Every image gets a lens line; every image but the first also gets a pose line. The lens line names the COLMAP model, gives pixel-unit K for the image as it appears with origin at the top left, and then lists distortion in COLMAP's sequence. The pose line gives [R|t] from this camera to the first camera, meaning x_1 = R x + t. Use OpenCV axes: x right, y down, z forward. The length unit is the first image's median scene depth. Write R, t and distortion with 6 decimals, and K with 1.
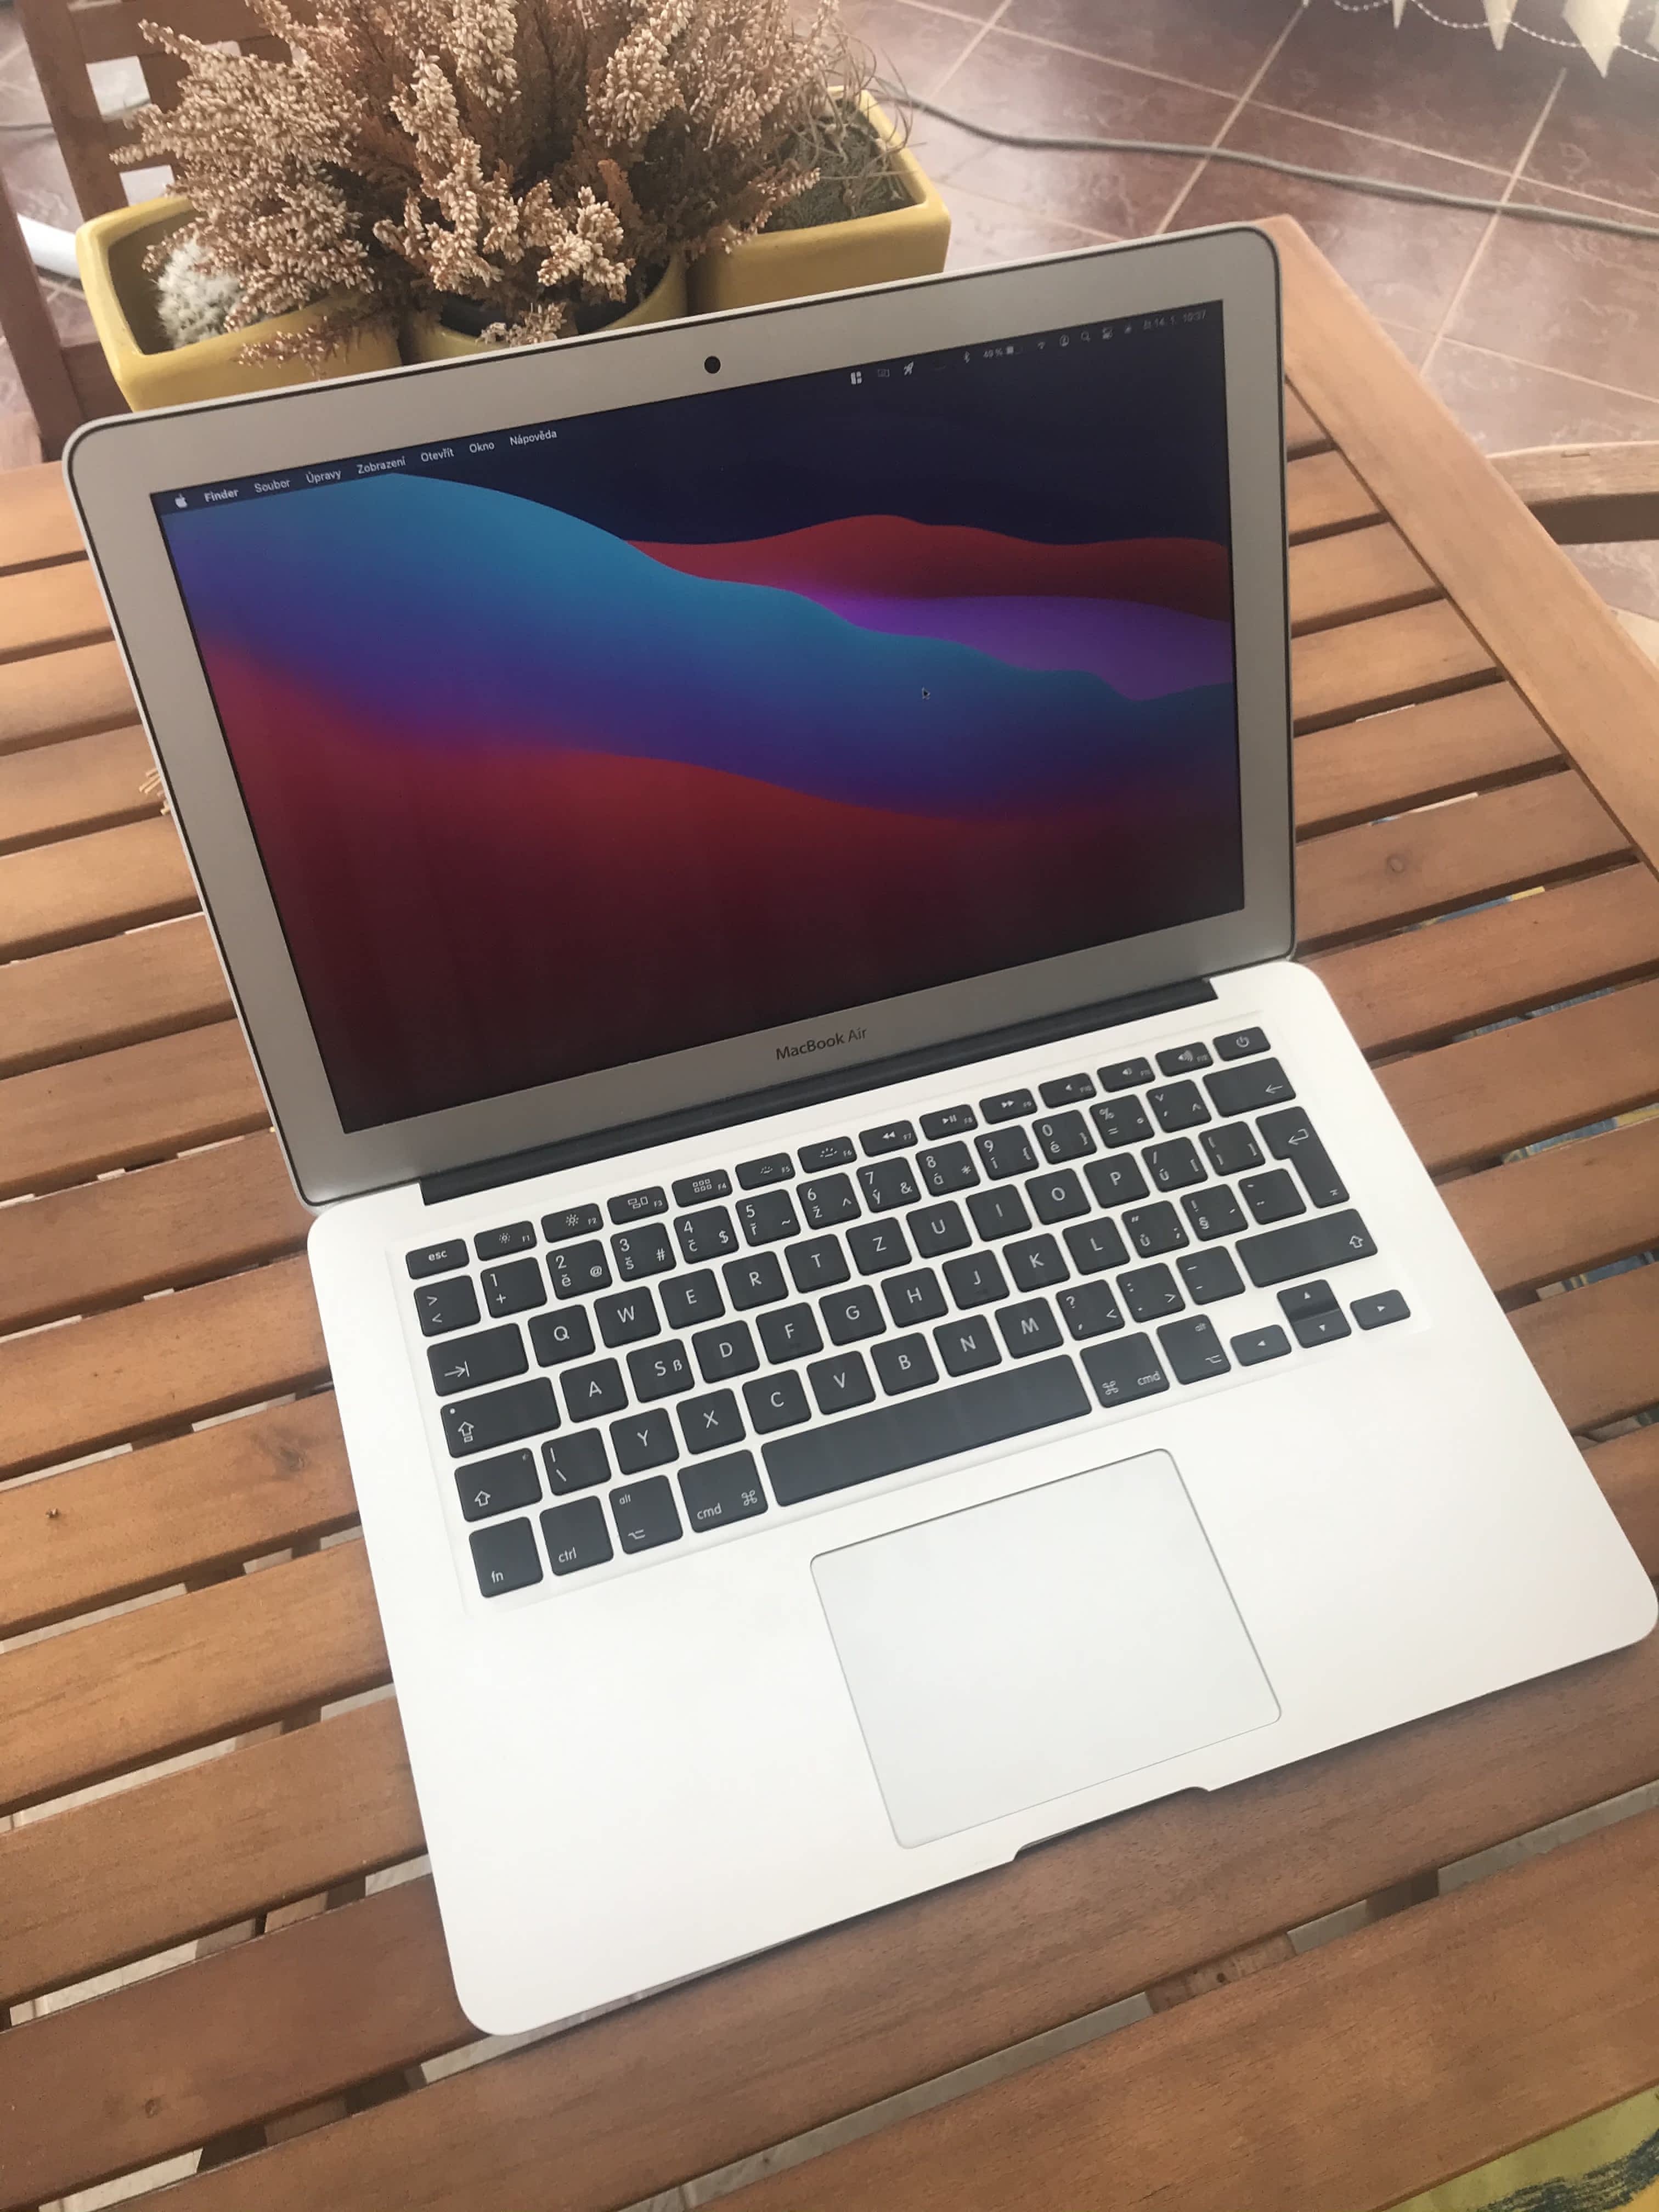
lens RADIAL K [[1881.0, 0, 843.8], [0, 1881.0, 1111.9], [0, 0, 1]] dist [-0.000501, -0.001496]
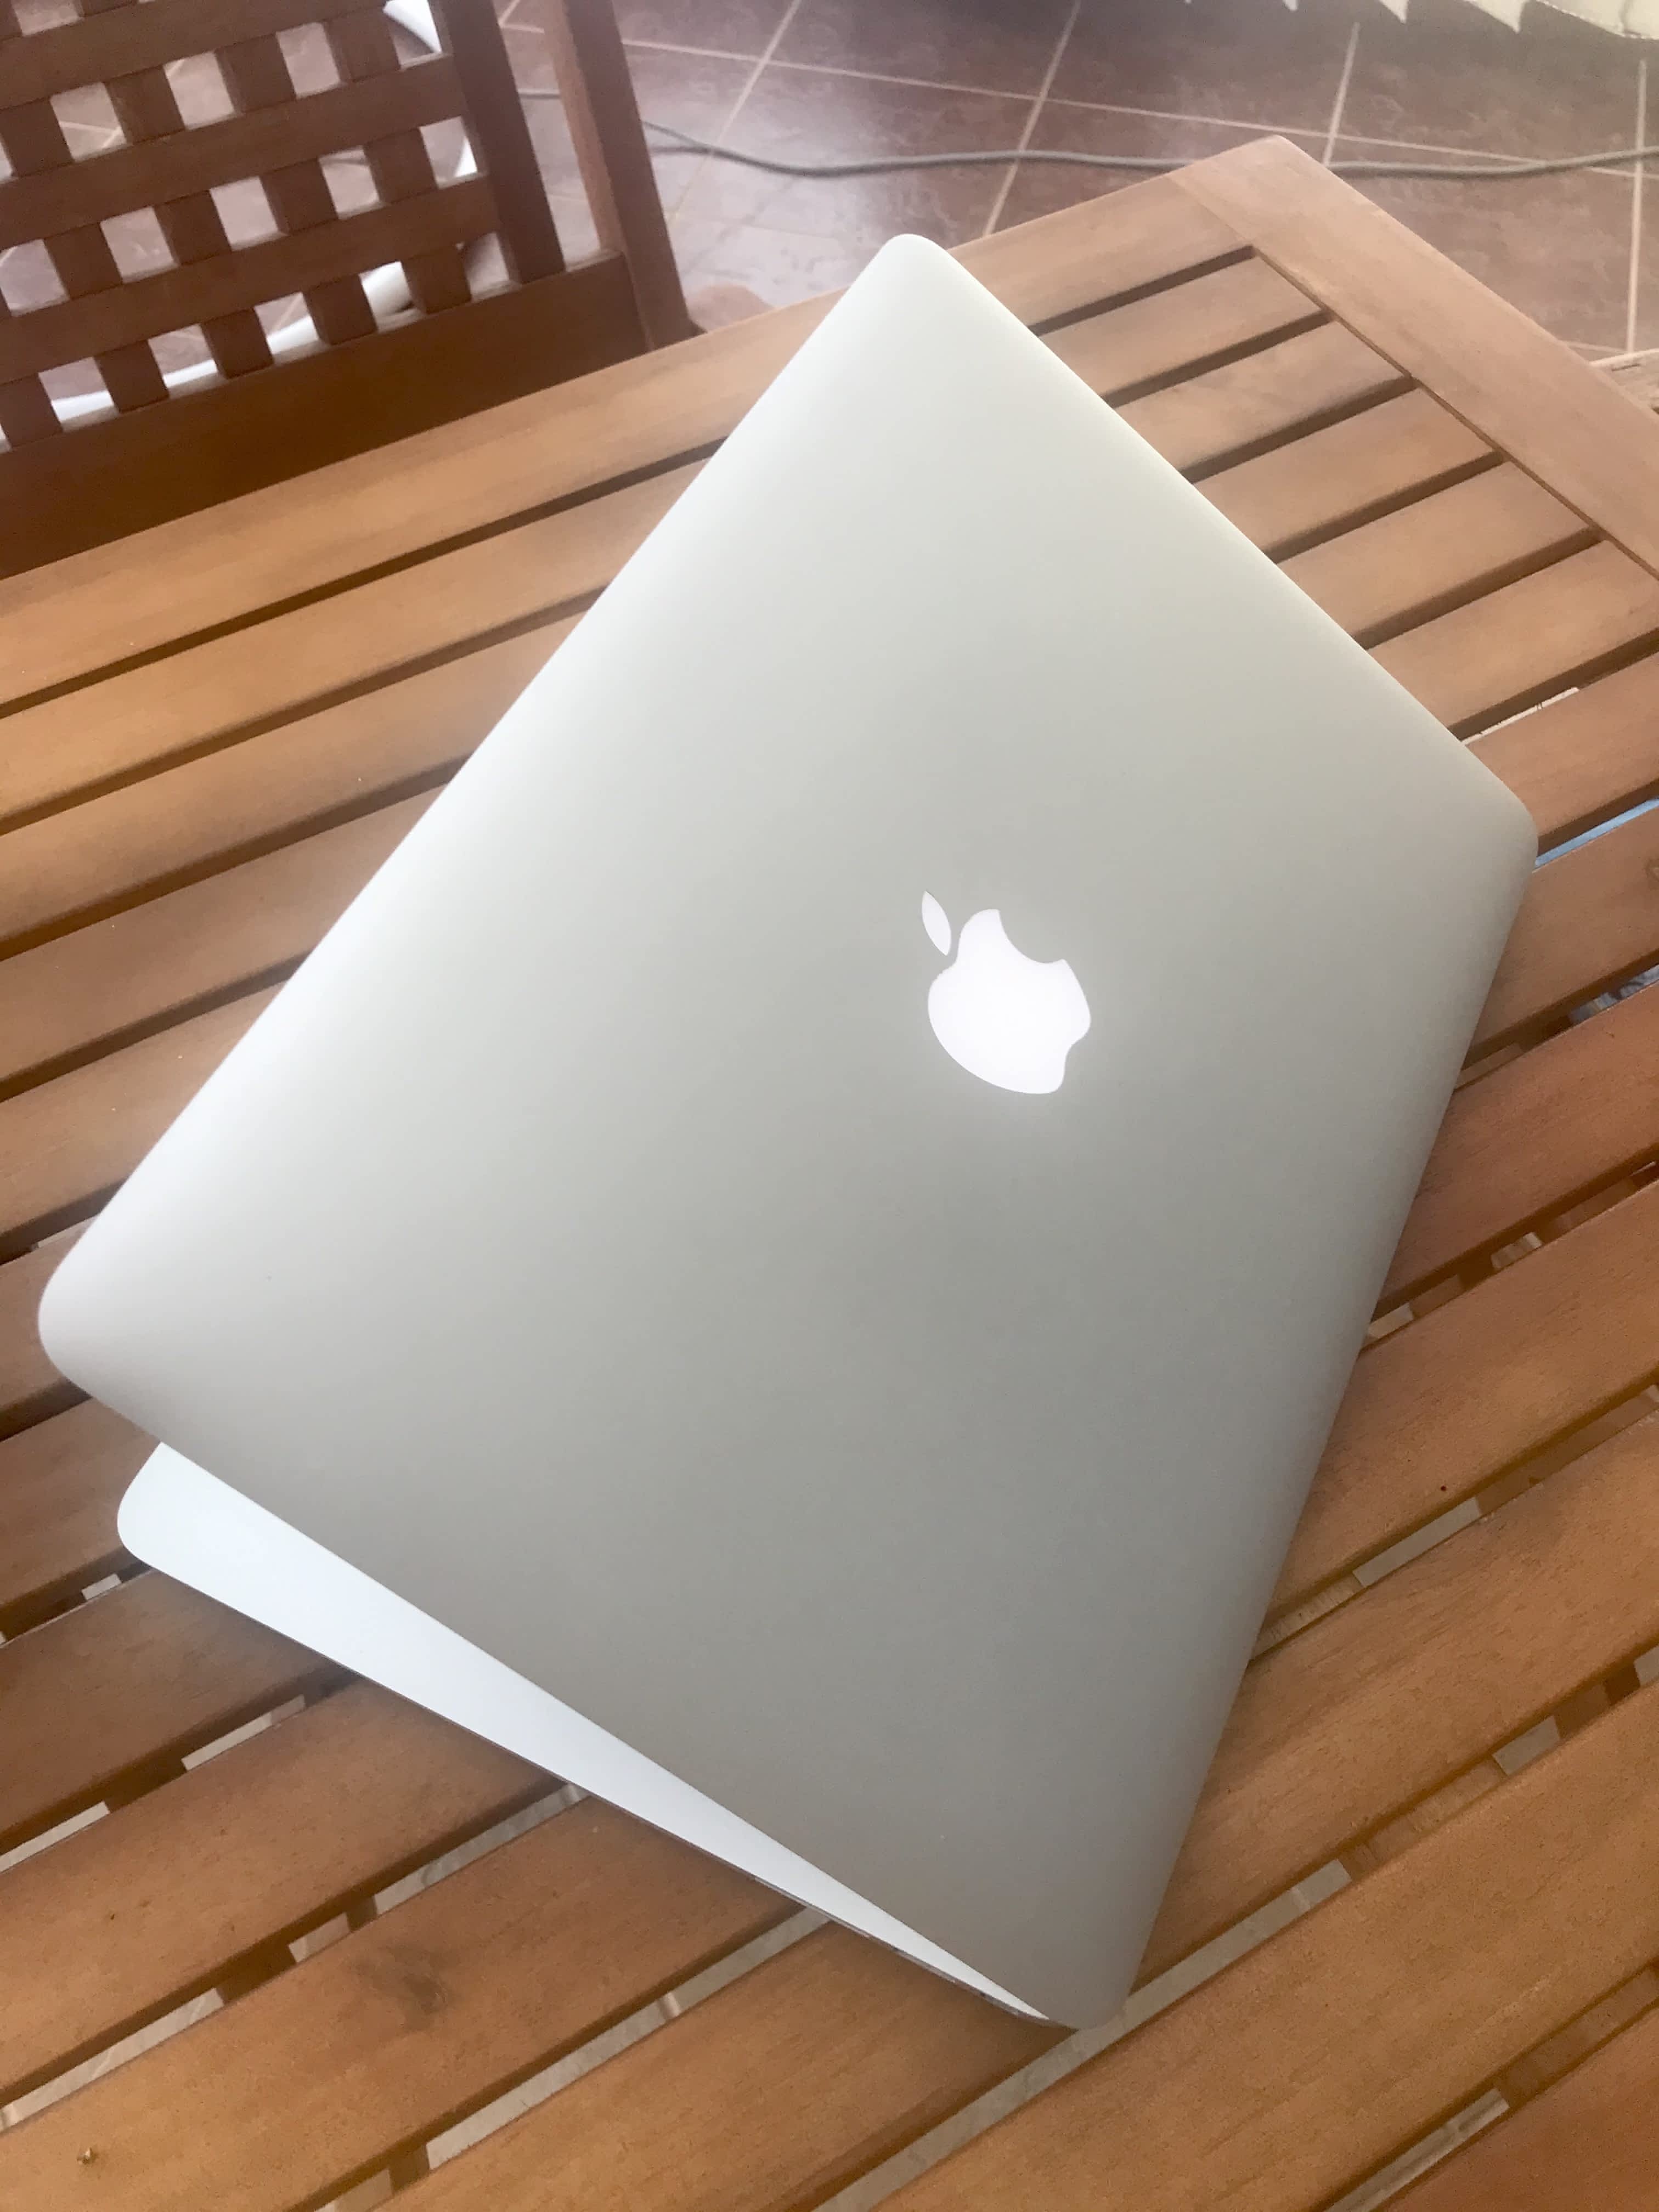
lens RADIAL K [[1881.0, 0, 846.9], [0, 1881.0, 1091.7], [0, 0, 1]] dist [-0.000501, -0.001496]
pose [[0.983512, -0.168922, 0.064576, -0.122187], [0.171499, 0.984502, -0.036659, -0.080359], [-0.057383, 0.047130, 0.997239, 0.274129]]
